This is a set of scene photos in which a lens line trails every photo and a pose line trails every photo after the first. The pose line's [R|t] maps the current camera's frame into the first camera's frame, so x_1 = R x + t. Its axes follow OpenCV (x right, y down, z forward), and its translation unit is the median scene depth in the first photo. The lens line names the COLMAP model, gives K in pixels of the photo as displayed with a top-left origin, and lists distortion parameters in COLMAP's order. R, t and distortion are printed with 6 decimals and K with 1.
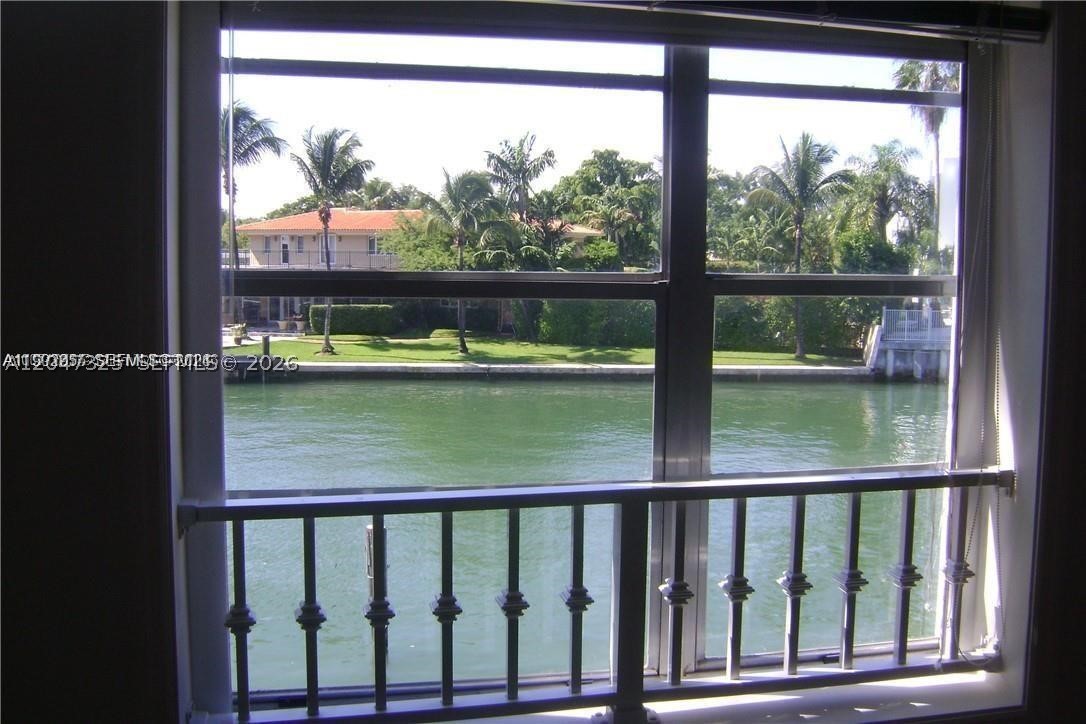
lens RADIAL K [[1166.2, 0, 543.0], [0, 1166.2, 362.0], [0, 0, 1]] dist [-0.114302, 0.021995]
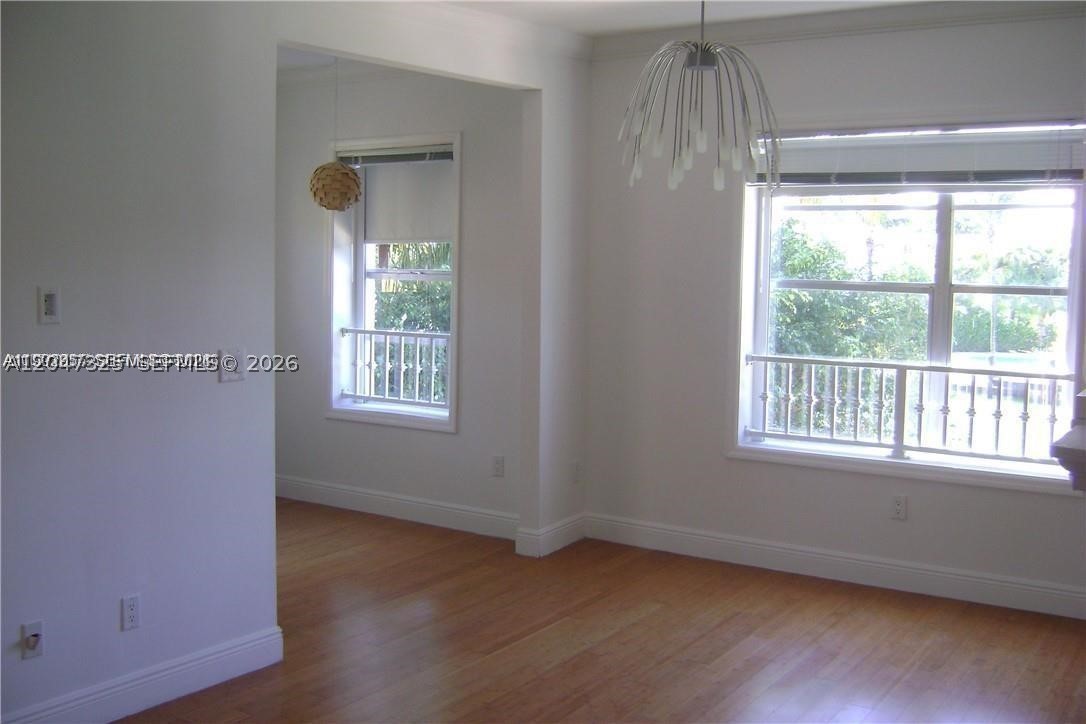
lens RADIAL K [[1138.3, 0, 543.0], [0, 1138.3, 362.0], [0, 0, 1]] dist [-0.113621, 0.023916]
pose [[0.668380, 0.064311, -0.741035, 1.585450], [-0.083692, 0.996431, 0.010990, 0.161514], [0.739097, 0.054673, 0.671377, -1.455223]]
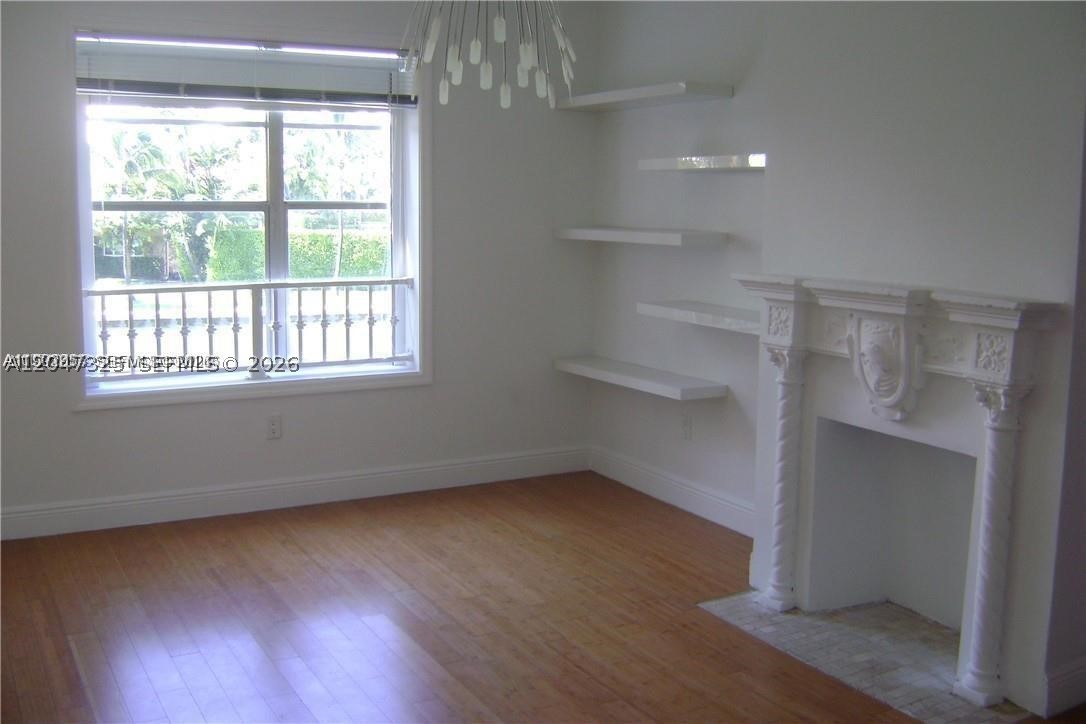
lens RADIAL K [[1166.2, 0, 543.0], [0, 1166.2, 362.0], [0, 0, 1]] dist [-0.114302, 0.021995]
pose [[0.960572, -0.036700, 0.275597, -0.029327], [0.024338, 0.998544, 0.048145, 0.195050], [-0.276963, -0.039539, 0.960067, -1.849764]]
